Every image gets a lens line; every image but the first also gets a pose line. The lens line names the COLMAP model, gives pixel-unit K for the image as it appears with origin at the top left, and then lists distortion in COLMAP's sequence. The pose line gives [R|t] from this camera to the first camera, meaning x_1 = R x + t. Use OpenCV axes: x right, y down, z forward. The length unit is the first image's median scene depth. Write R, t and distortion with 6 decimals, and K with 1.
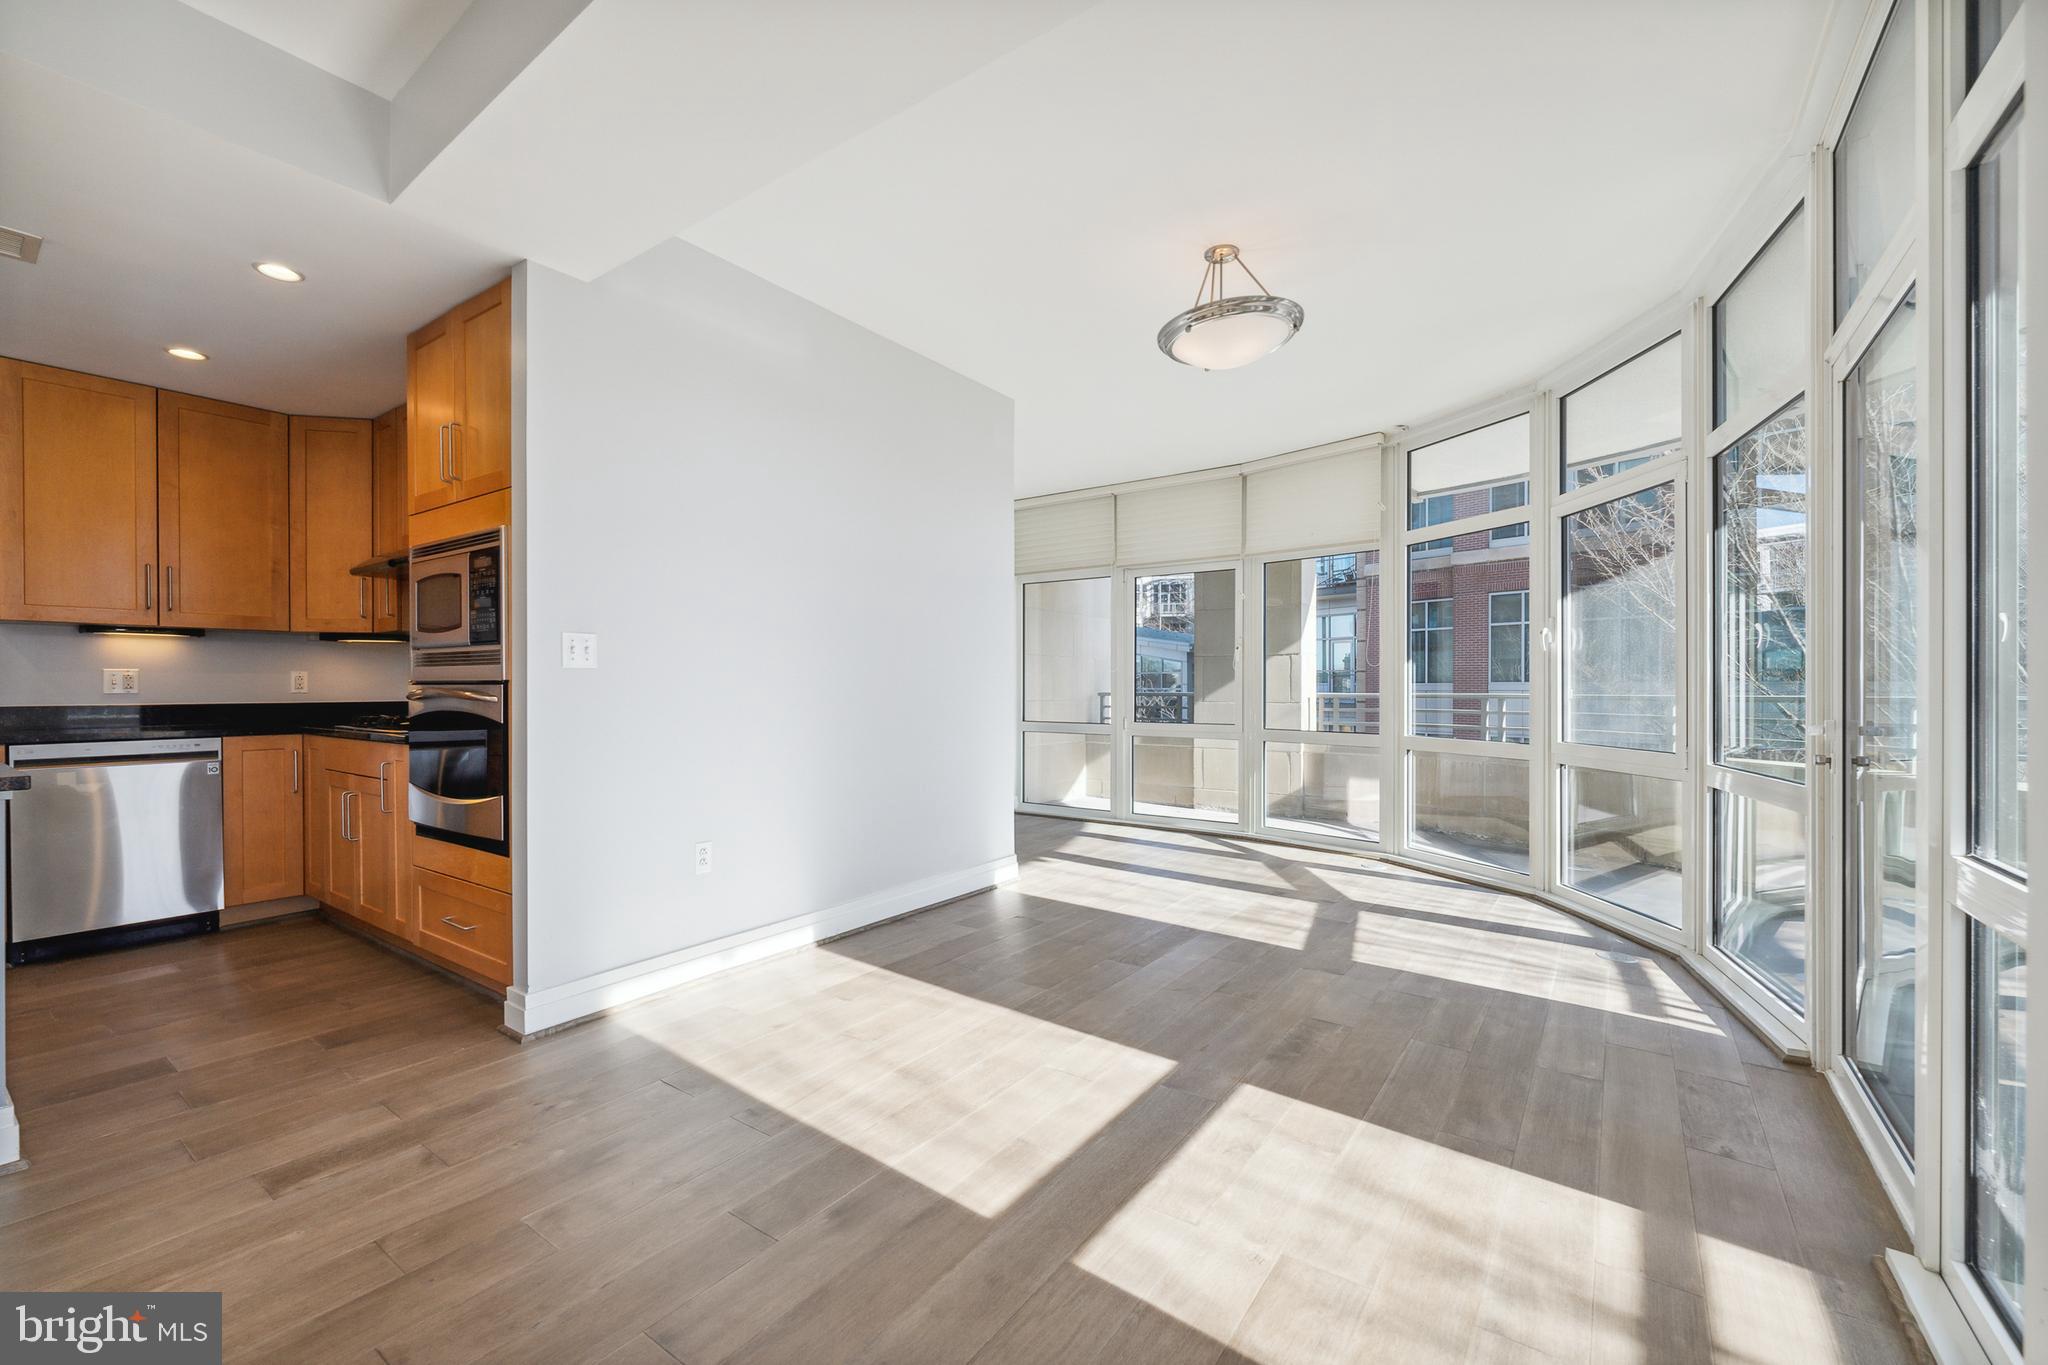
lens RADIAL K [[840.4, 0, 1025.0], [0, 840.4, 692.0], [0, 0, 1]] dist [-0.001693, -0.000574]
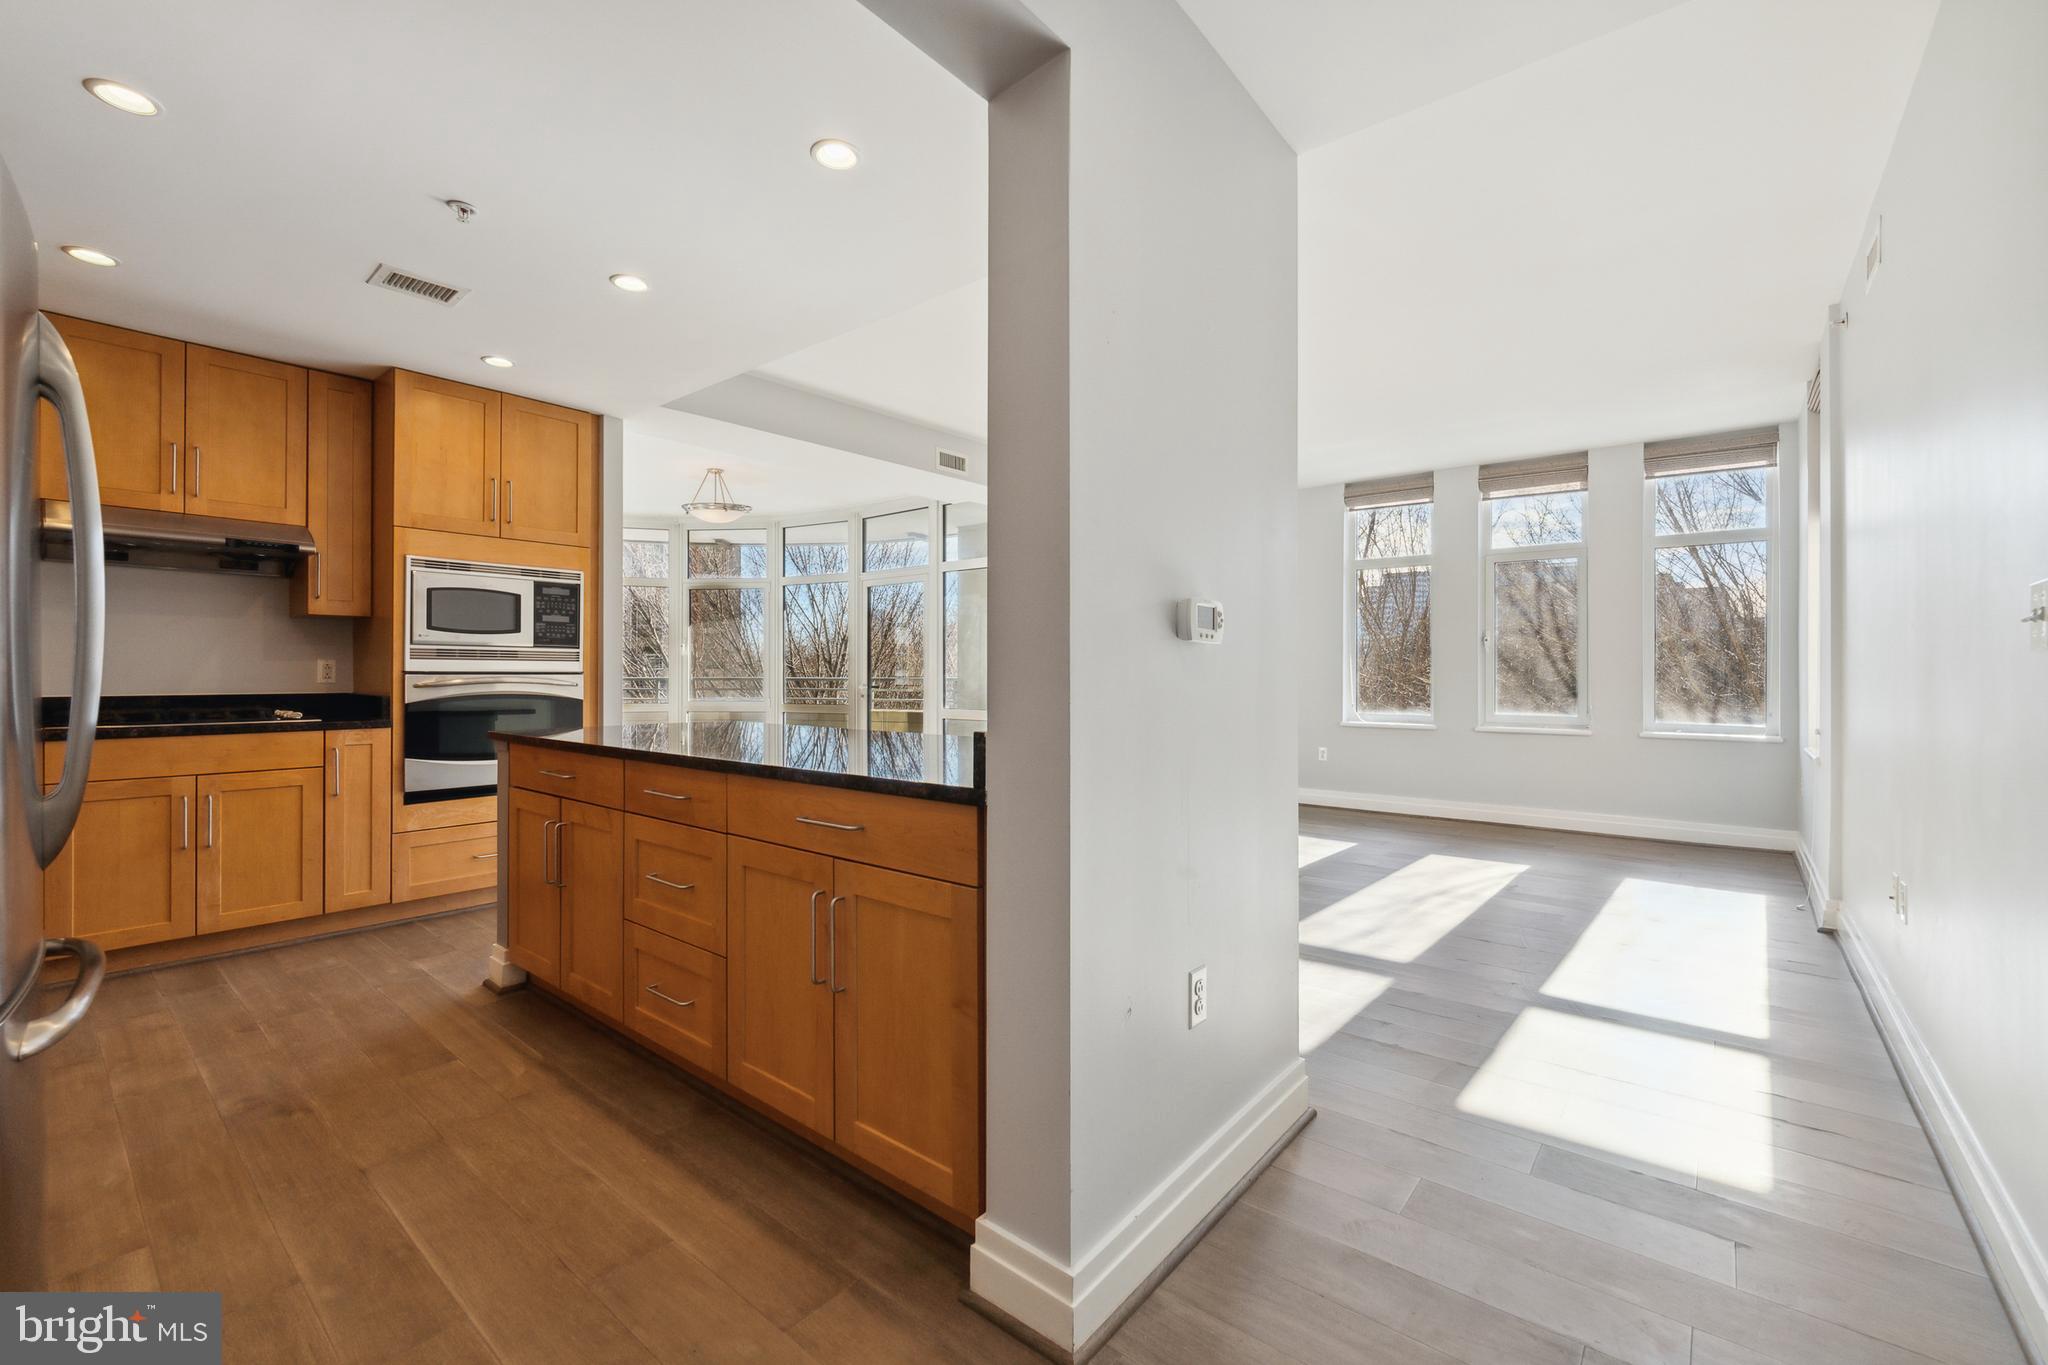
lens RADIAL K [[847.2, 0, 1020.1], [0, 847.2, 670.9], [0, 0, 1]] dist [-0.000335, -0.000798]
pose [[0.081773, 0.002251, 0.996648, -1.792542], [0.001987, 0.999995, -0.002421, -0.009224], [-0.996649, 0.002179, 0.081769, 0.053806]]
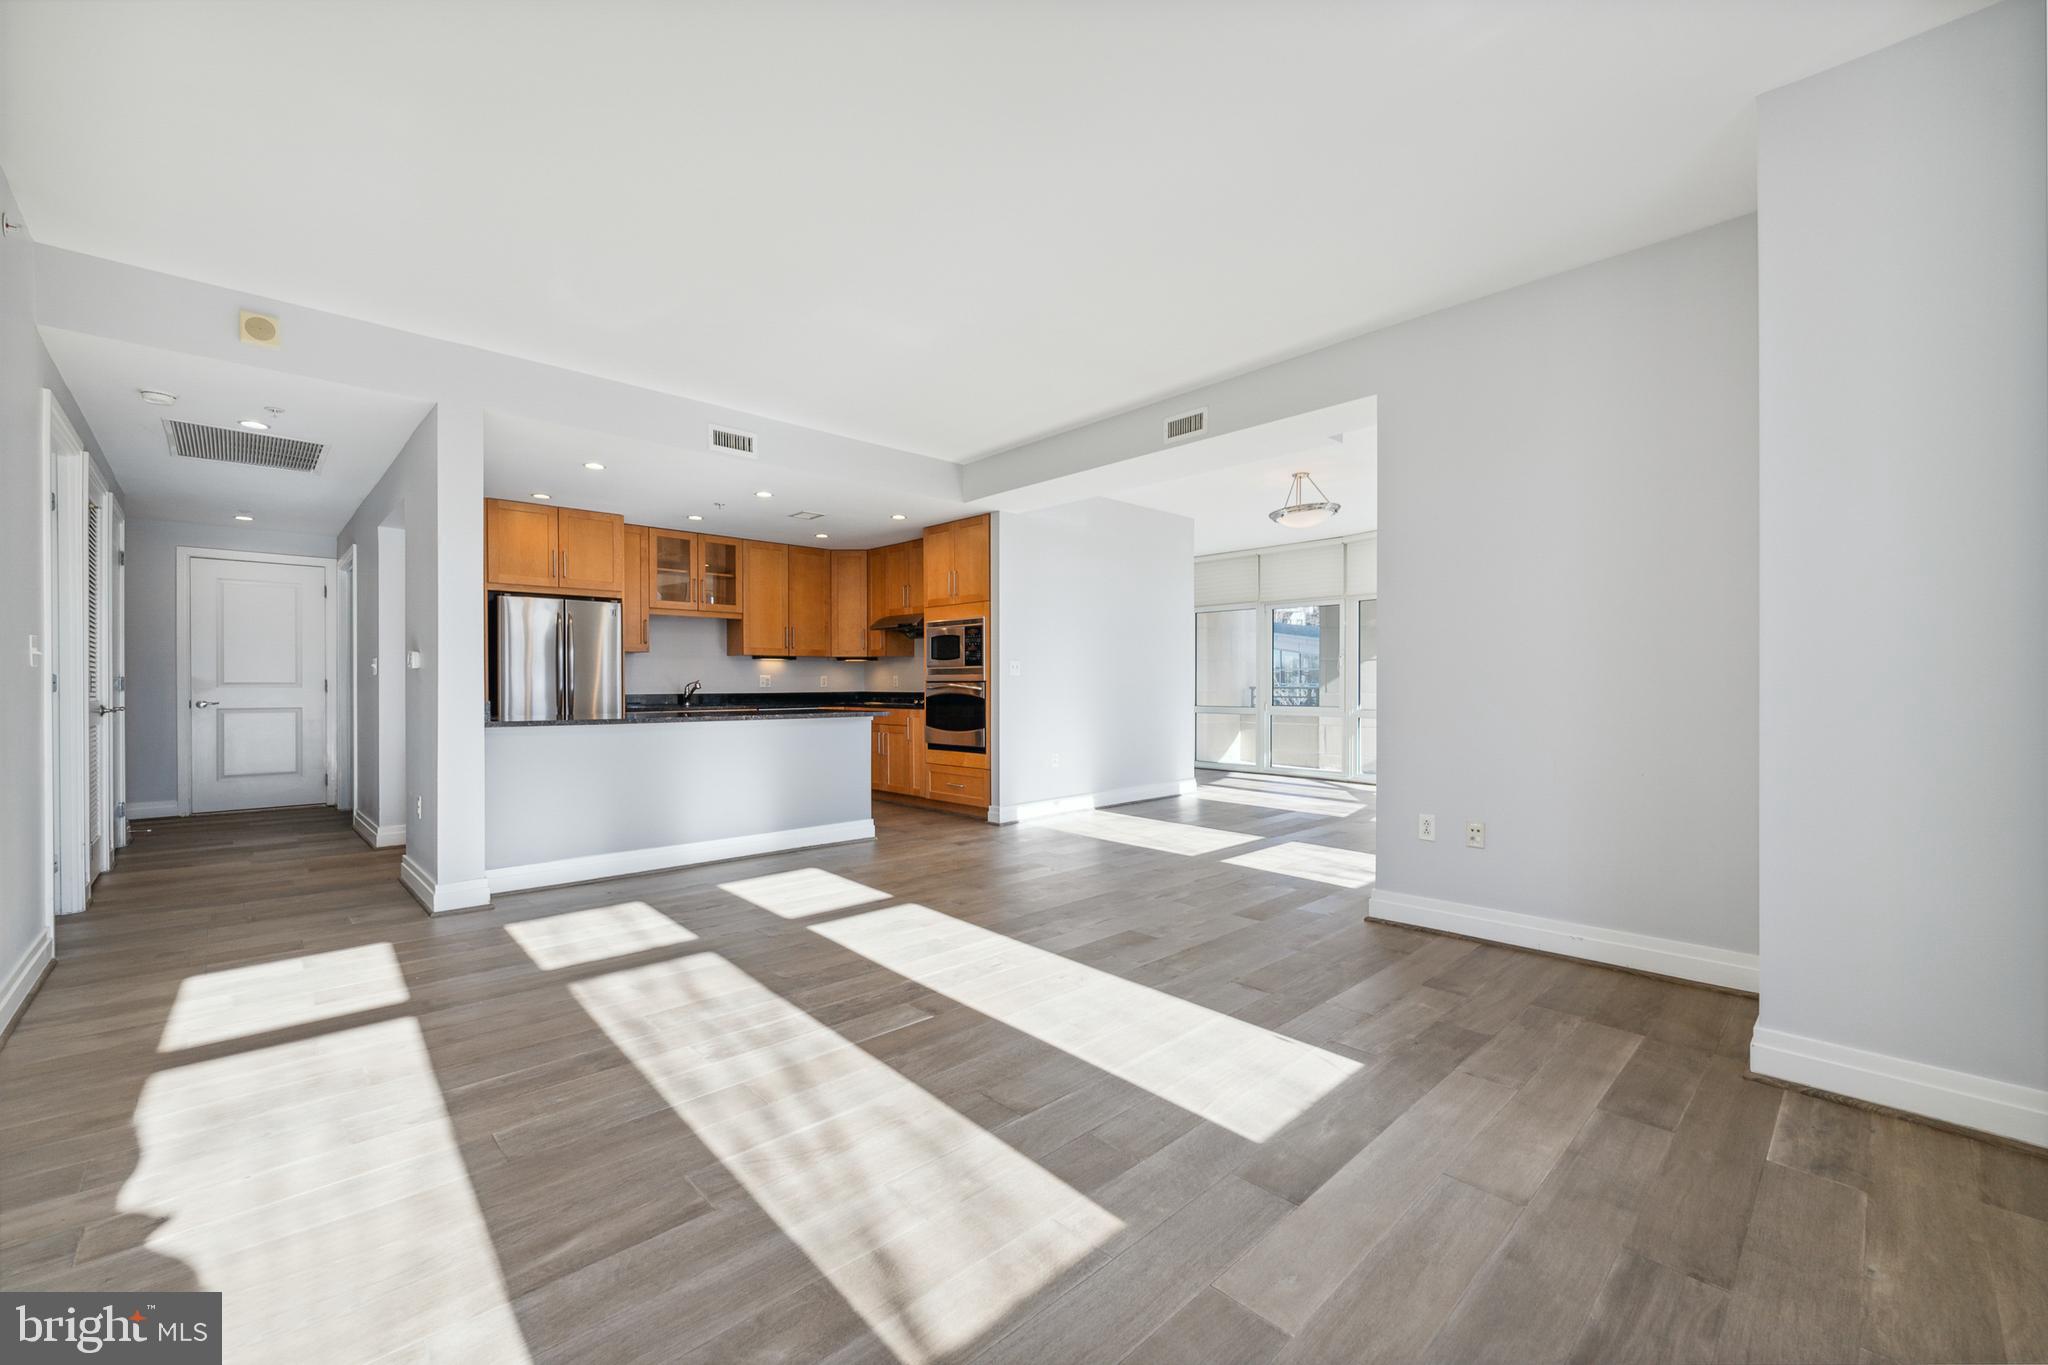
lens RADIAL K [[828.5, 0, 1025.4], [0, 828.5, 689.3], [0, 0, 1]] dist [-0.000003, -0.000465]
pose [[0.981668, -0.001861, -0.190591, -0.044046], [0.002202, 0.999996, 0.001579, 0.006026], [0.190588, -0.001969, 0.981668, -1.122244]]
